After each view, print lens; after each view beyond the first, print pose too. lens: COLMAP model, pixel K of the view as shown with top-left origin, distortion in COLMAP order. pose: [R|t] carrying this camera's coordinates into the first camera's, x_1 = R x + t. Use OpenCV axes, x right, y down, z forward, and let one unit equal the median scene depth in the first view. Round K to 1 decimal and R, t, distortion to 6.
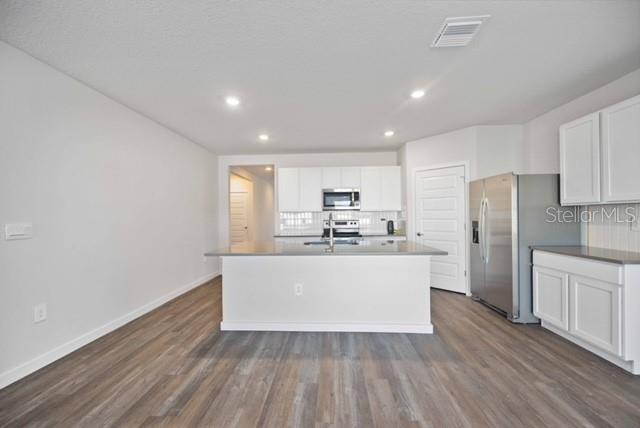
lens RADIAL K [[254.4, 0, 319.2], [0, 254.4, 216.0], [0, 0, 1]] dist [0.000009, -0.000054]
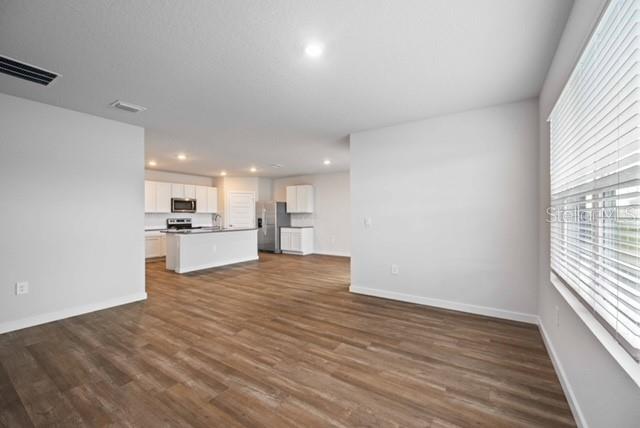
lens RADIAL K [[262.8, 0, 320.0], [0, 262.8, 214.0], [0, 0, 1]] dist [0.000112, -0.000007]
pose [[0.512523, 0.010391, 0.858610, -1.551547], [-0.001009, 0.999933, -0.011498, 0.010693], [-0.858673, 0.005027, 0.512500, -0.963504]]
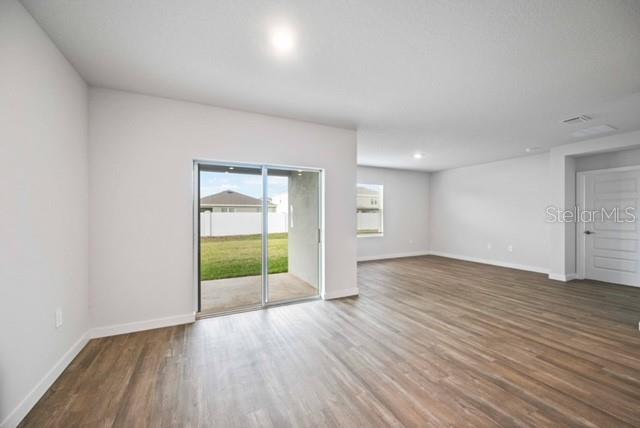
lens RADIAL K [[255.8, 0, 319.8], [0, 255.8, 217.4], [0, 0, 1]] dist [-0.001653, -0.000385]
pose [[-0.877001, 0.014571, -0.480267, 0.695596], [0.009887, 0.999876, 0.012281, -0.006980], [0.480386, 0.006022, -0.877036, 0.805881]]
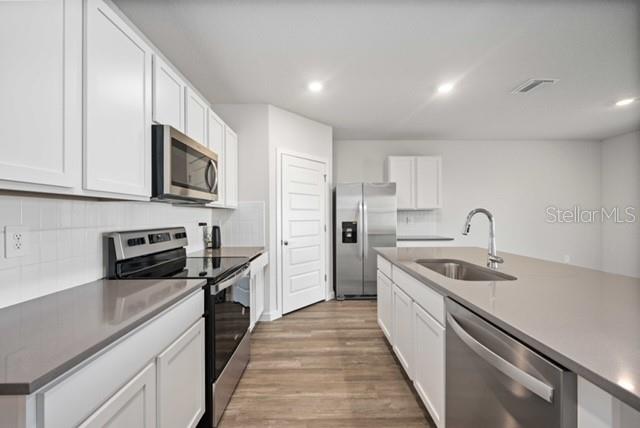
lens RADIAL K [[254.6, 0, 322.0], [0, 254.6, 215.3], [0, 0, 1]] dist [0.000358, -0.000025]
pose [[-0.065609, 0.010207, 0.997793, -0.514919], [0.005779, 0.999935, -0.009849, 0.005069], [-0.997829, 0.005120, -0.065663, 1.489037]]
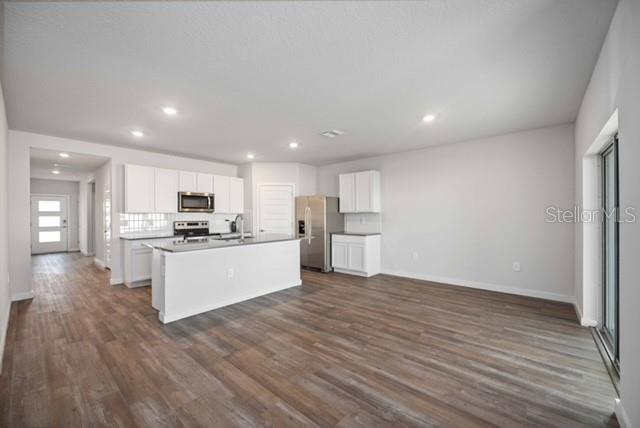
lens RADIAL K [[255.8, 0, 319.8], [0, 255.8, 217.4], [0, 0, 1]] dist [-0.001653, -0.000385]
pose [[0.615319, 0.002852, 0.788273, -0.815940], [-0.001207, 0.999996, -0.002676, 0.004287], [-0.788277, 0.000695, 0.615320, -0.173379]]
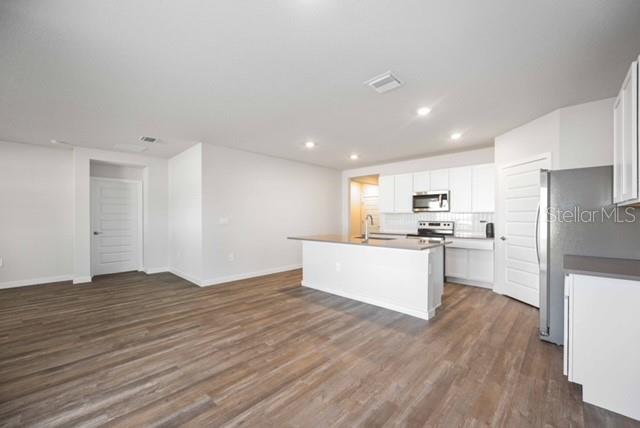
lens RADIAL K [[255.8, 0, 319.8], [0, 255.8, 217.4], [0, 0, 1]] dist [-0.001653, -0.000385]
pose [[0.753854, 0.009087, -0.656979, 0.779984], [-0.006854, 0.999959, 0.005967, -0.004637], [0.657006, 0.000005, 0.753885, -0.176398]]
